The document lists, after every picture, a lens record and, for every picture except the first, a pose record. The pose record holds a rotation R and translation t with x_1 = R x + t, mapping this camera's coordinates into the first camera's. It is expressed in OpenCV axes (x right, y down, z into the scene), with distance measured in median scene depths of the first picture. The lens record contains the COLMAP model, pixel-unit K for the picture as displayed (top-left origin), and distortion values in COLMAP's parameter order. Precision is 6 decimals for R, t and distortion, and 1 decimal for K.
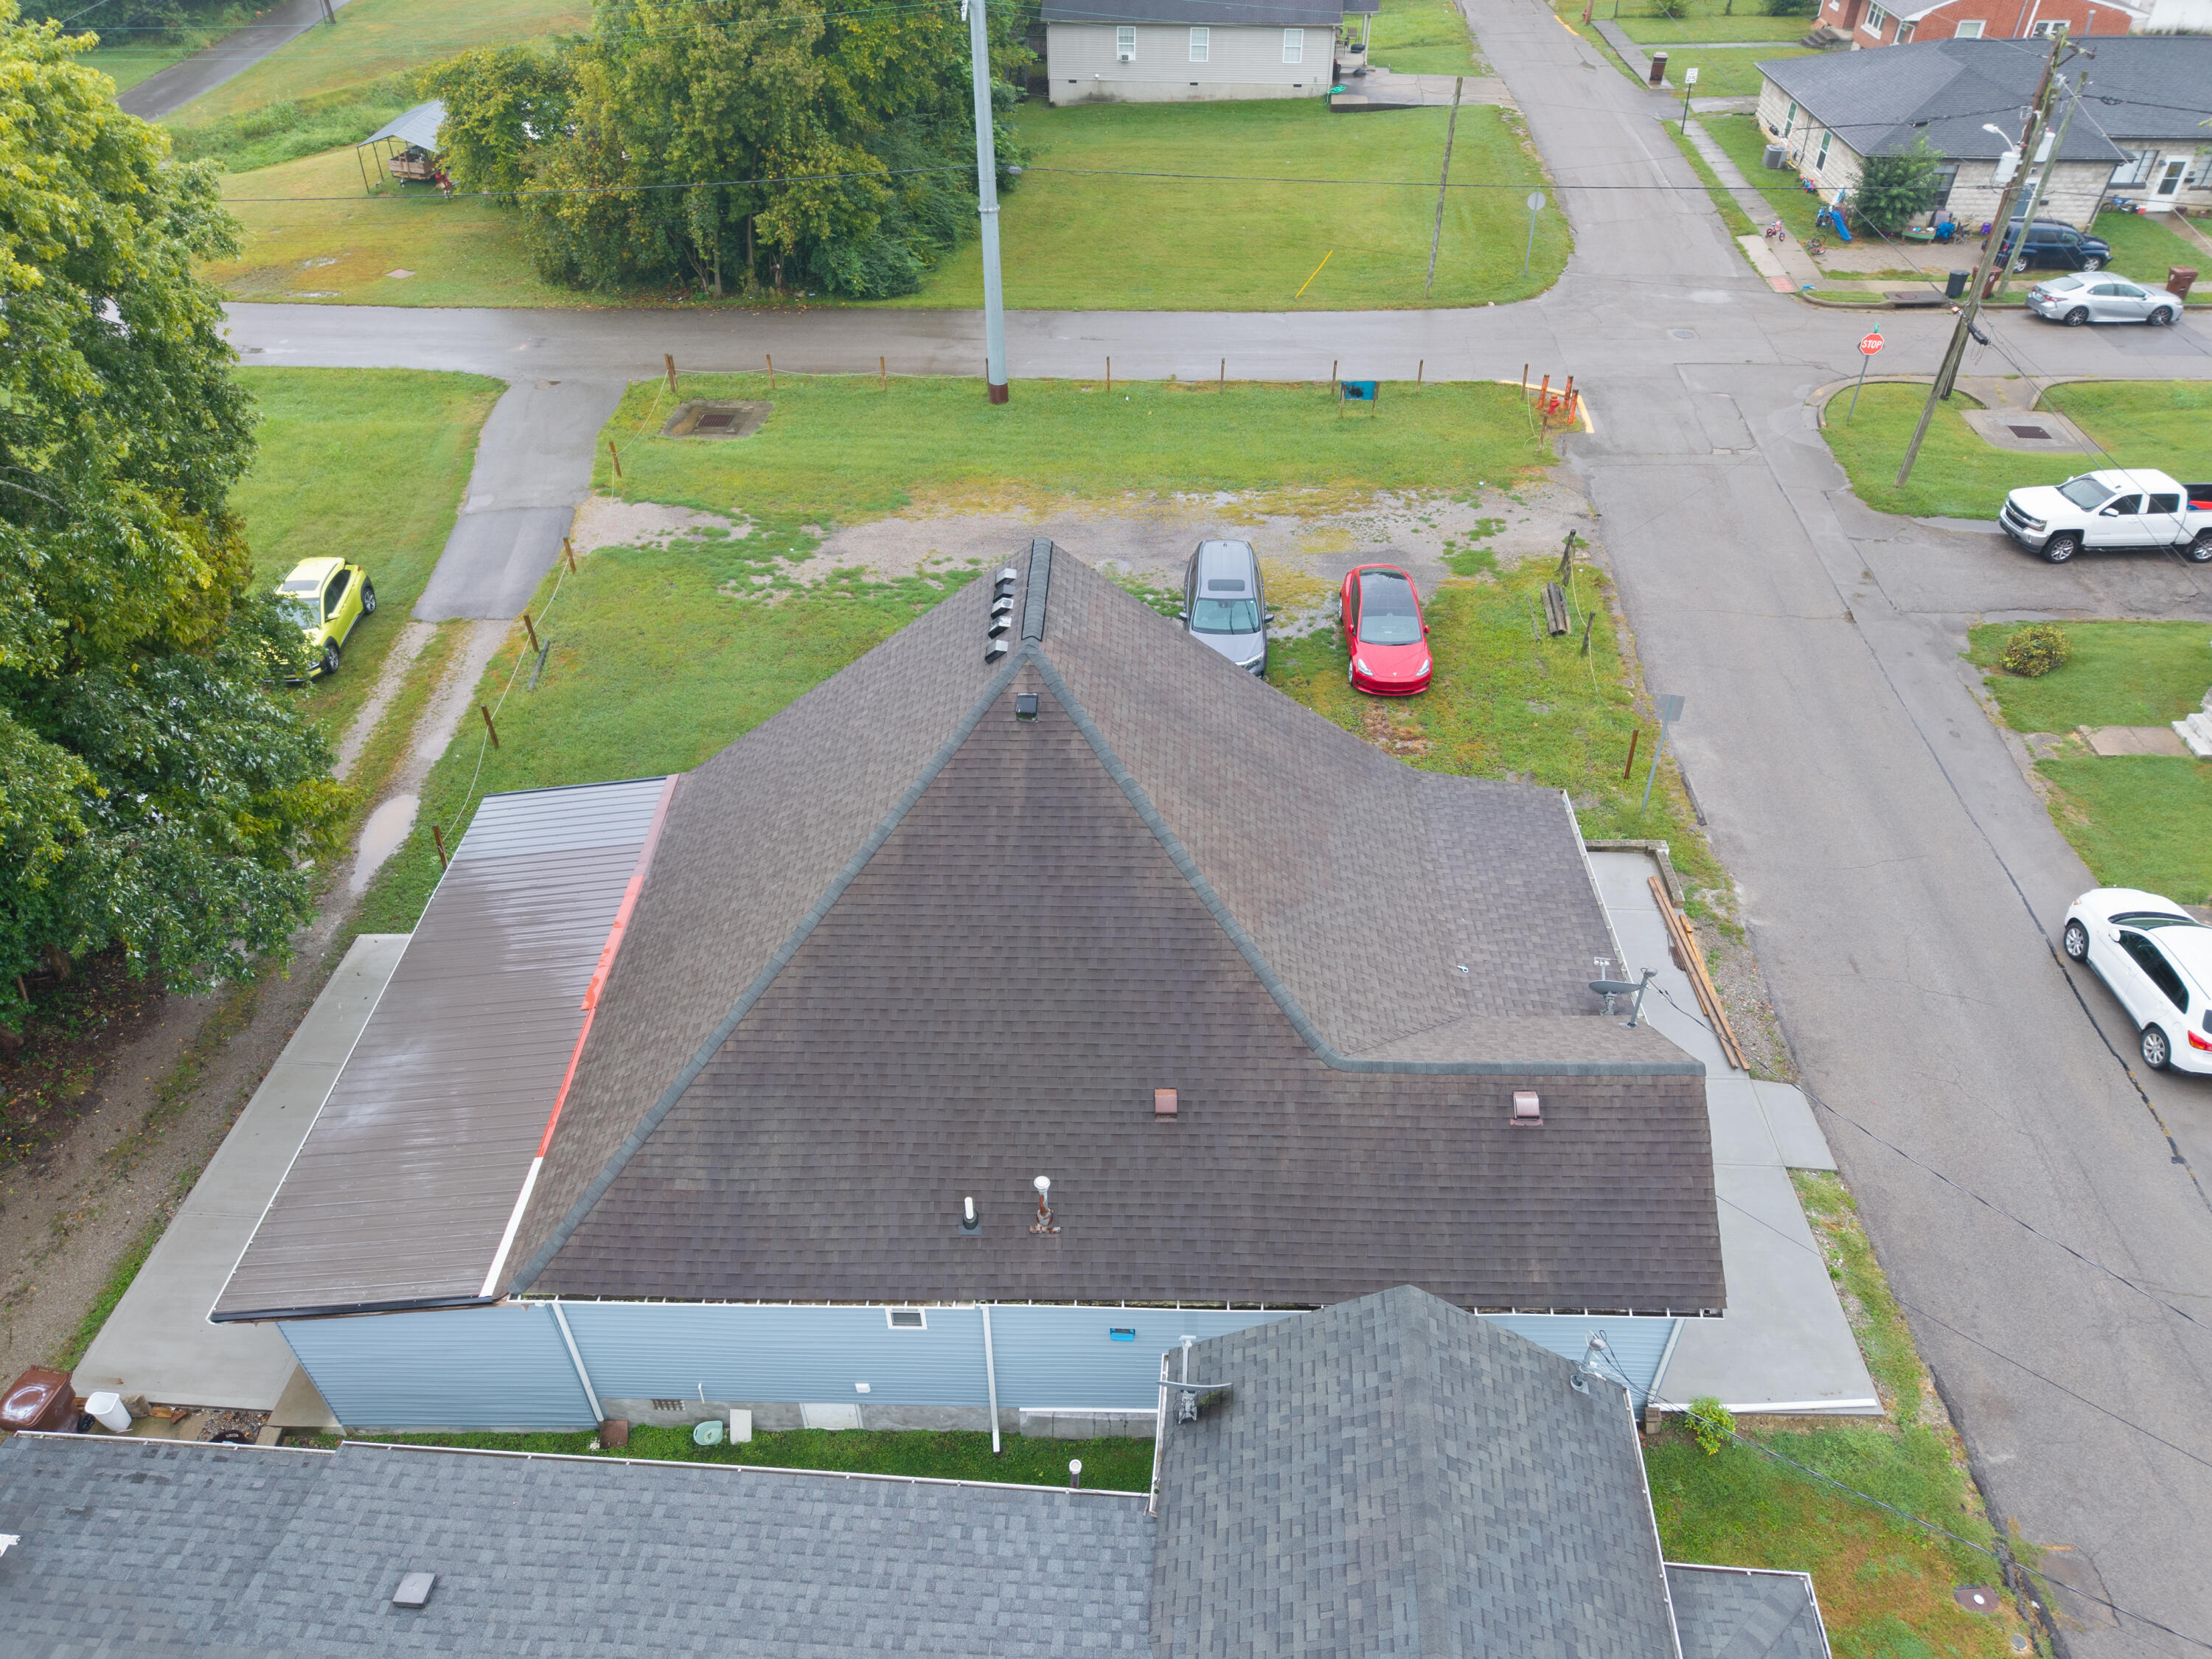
lens RADIAL K [[1491.0, 0, 1103.2], [0, 1491.0, 829.0], [0, 0, 1]] dist [0.023067, -0.017961]
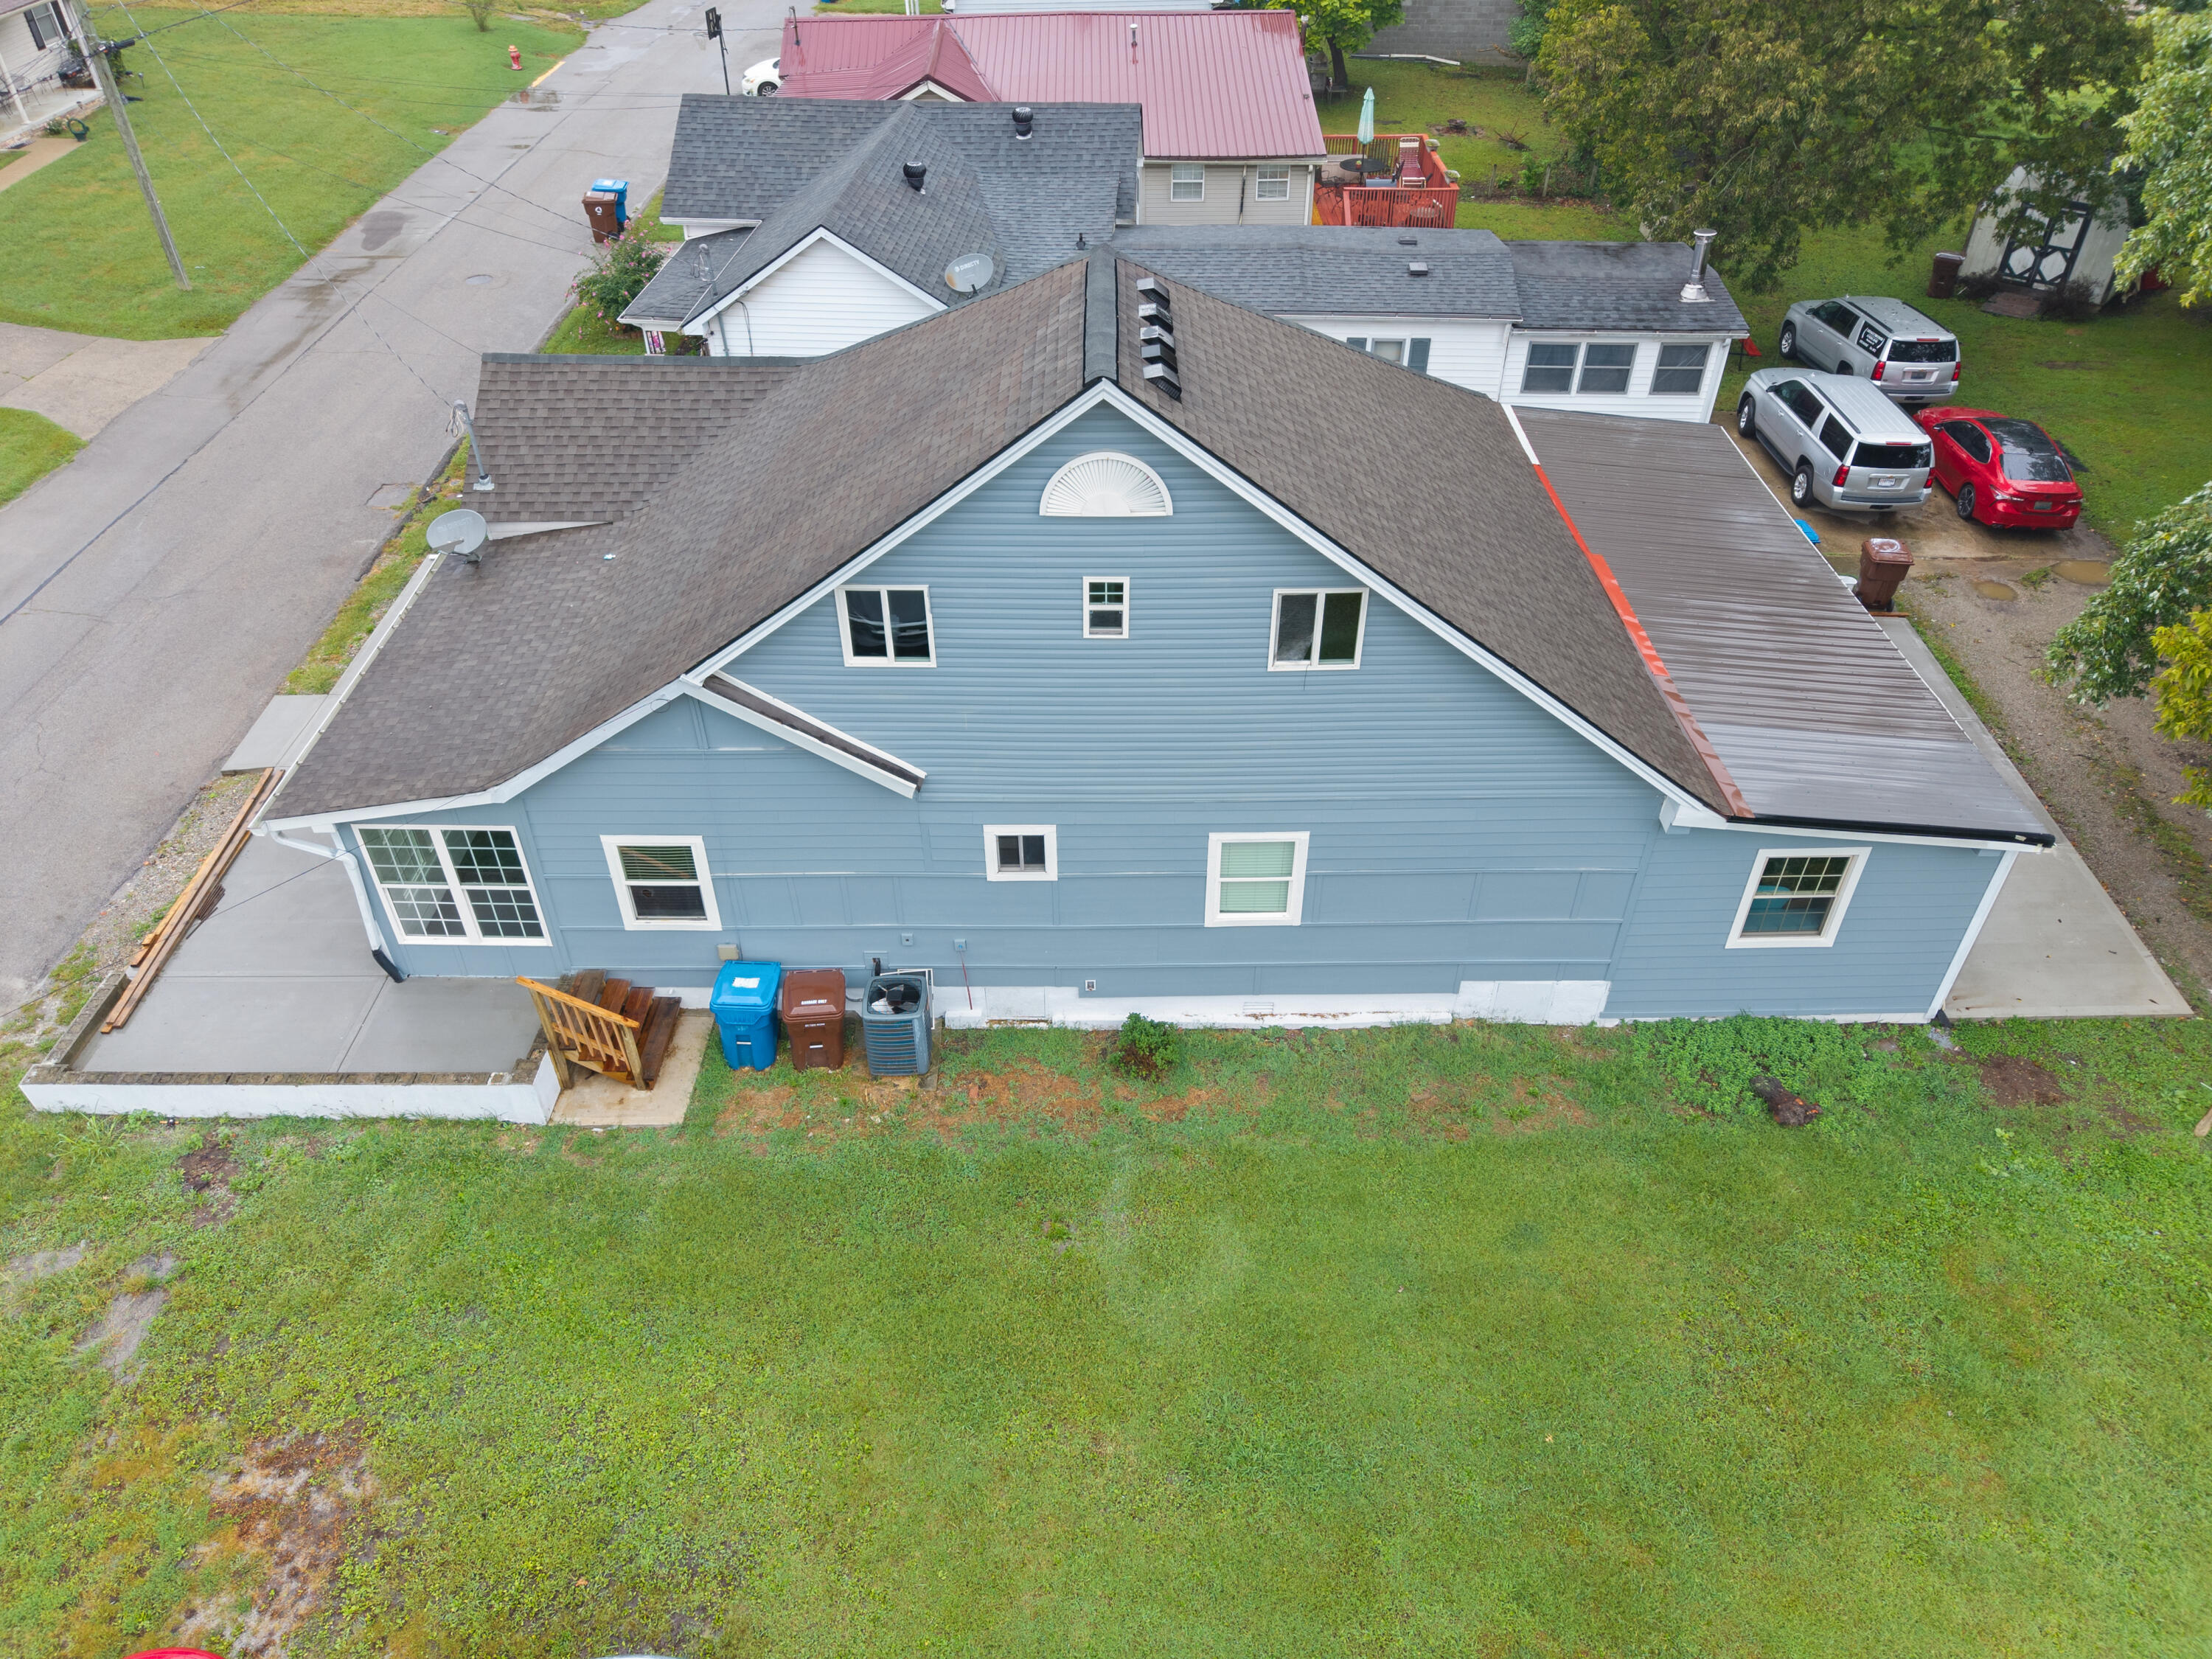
lens RADIAL K [[1491.0, 0, 1104.8], [0, 1491.0, 837.3], [0, 0, 1]] dist [0.023067, -0.017961]
pose [[-0.999697, 0.021777, -0.011517, -0.020294], [-0.006933, 0.199919, 0.979788, -0.440123], [0.023640, 0.979570, -0.199708, 0.806066]]
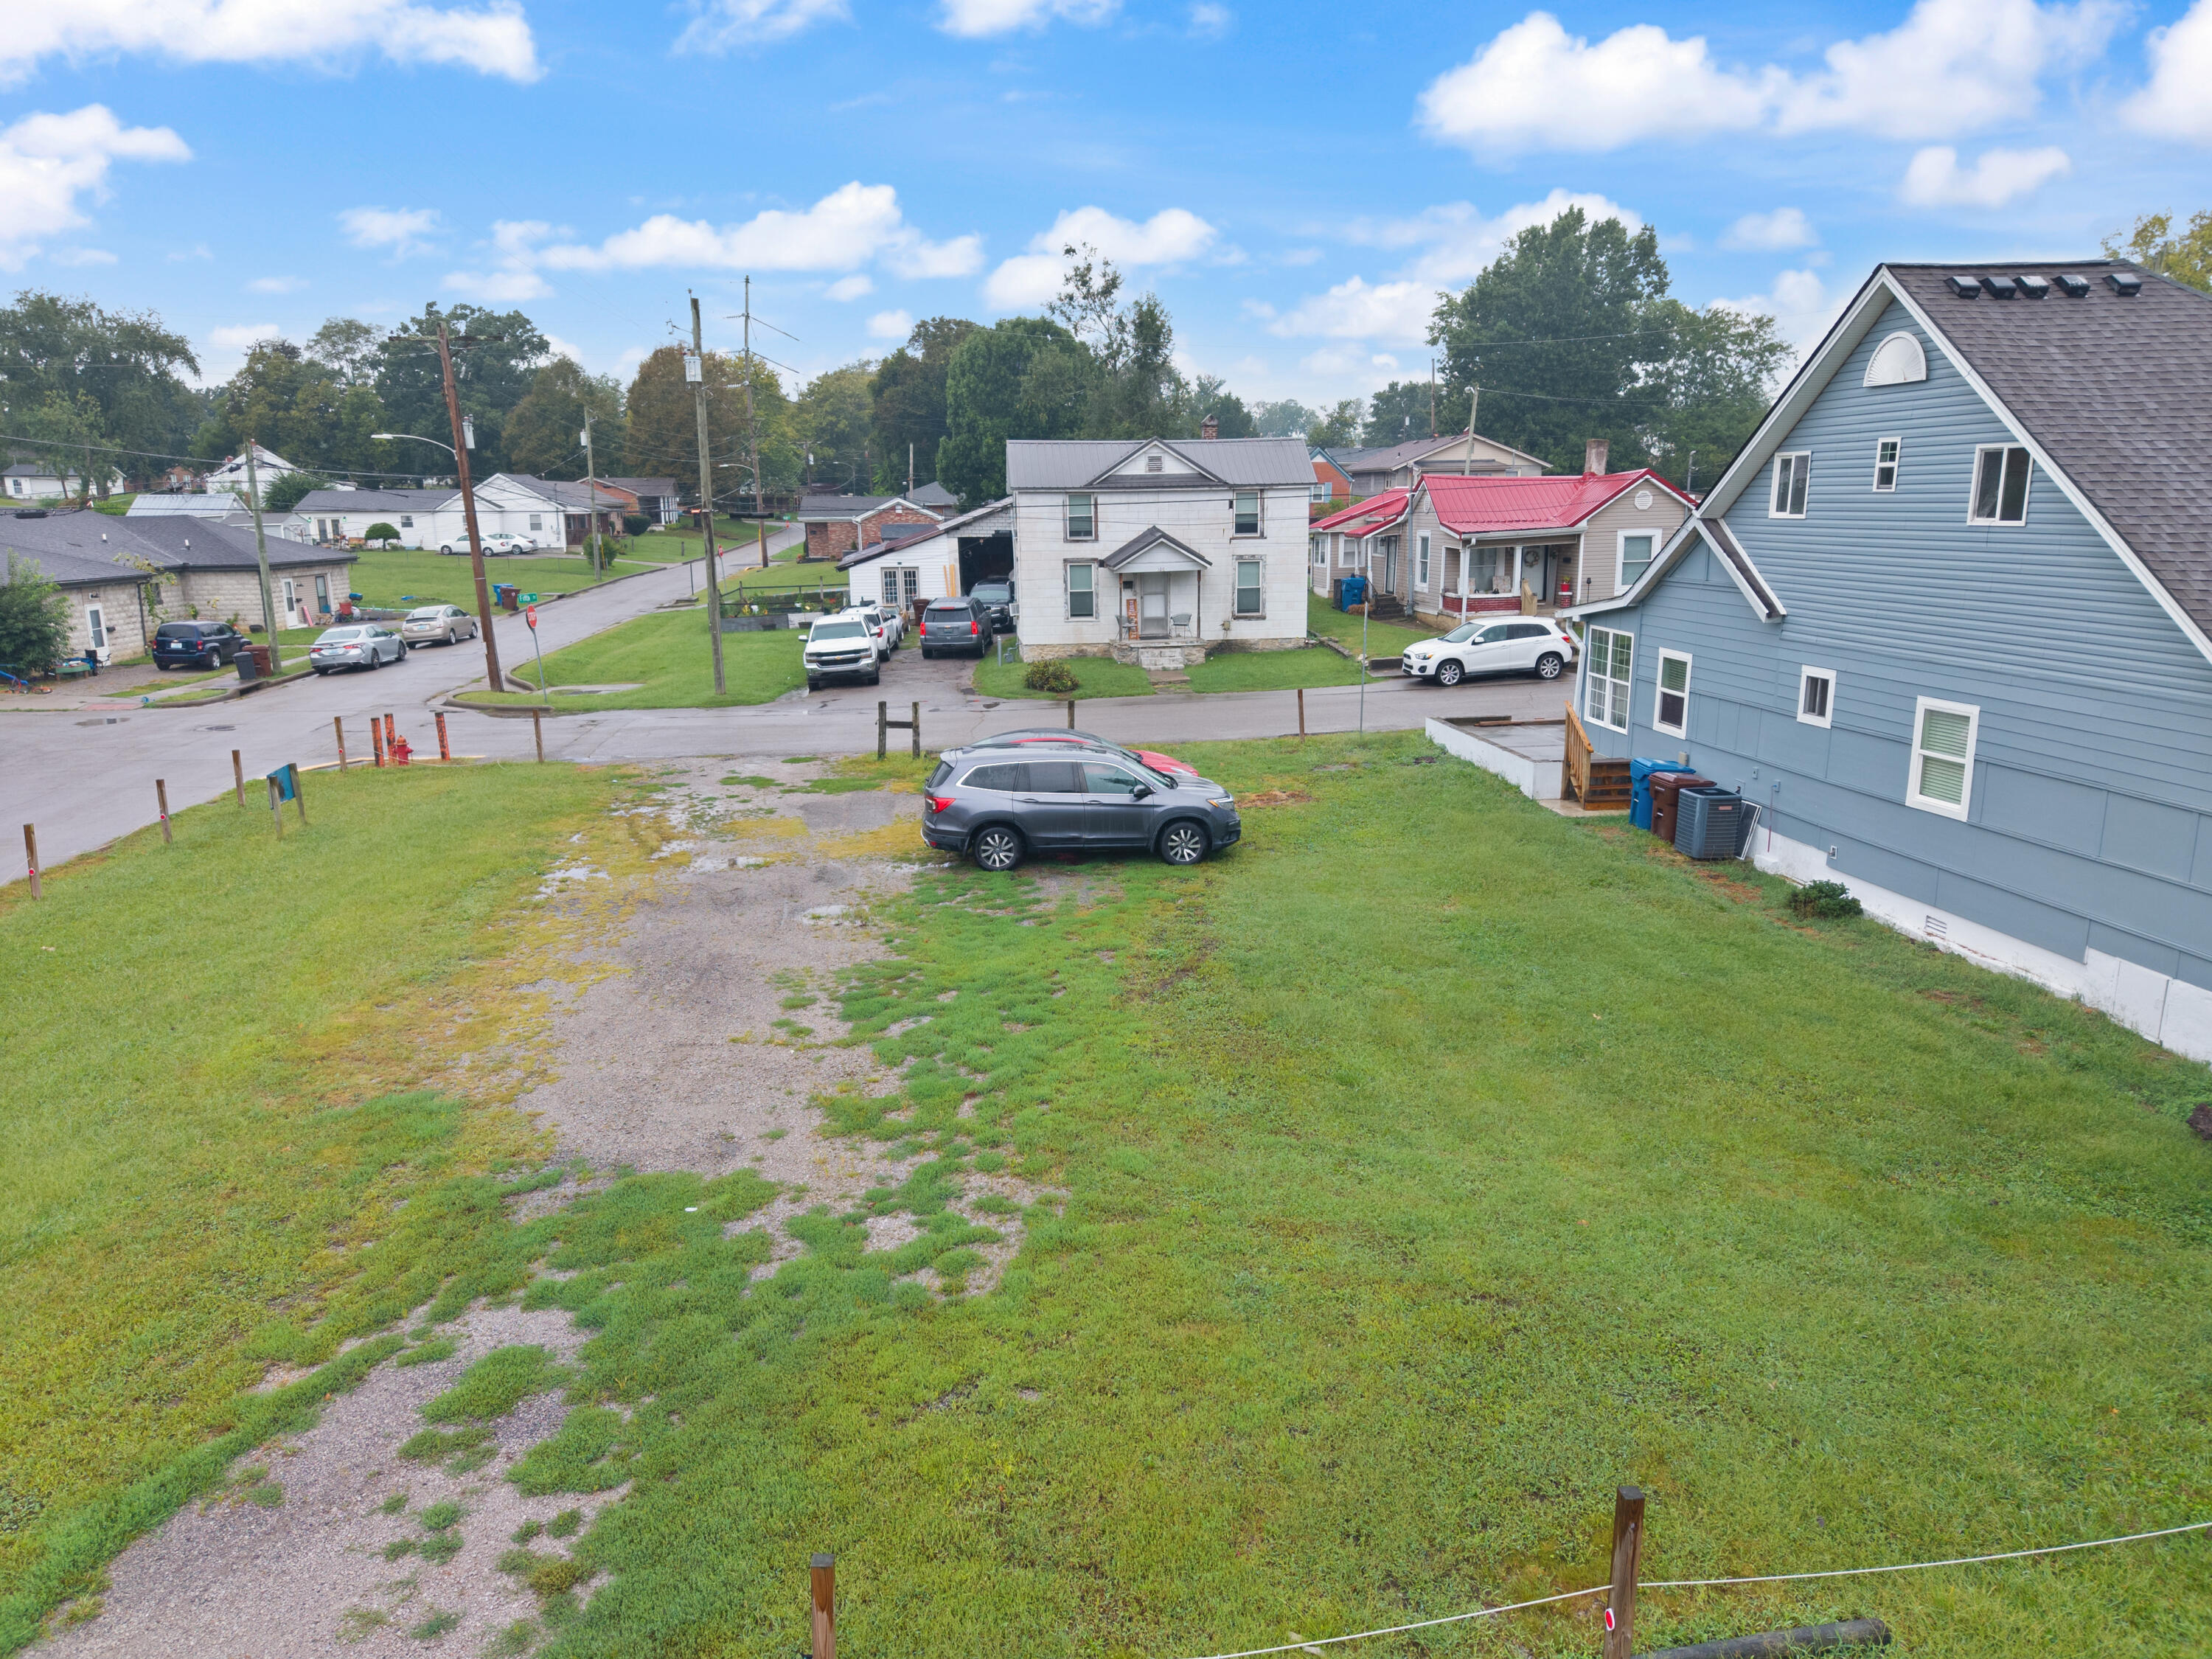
lens RADIAL K [[1491.0, 0, 1107.1], [0, 1491.0, 840.1], [0, 0, 1]] dist [0.023067, -0.017961]
pose [[-0.149432, -0.213179, 0.965518, -0.513098], [0.636816, 0.726245, 0.258909, -0.278794], [-0.756396, 0.653546, 0.027231, 0.942227]]
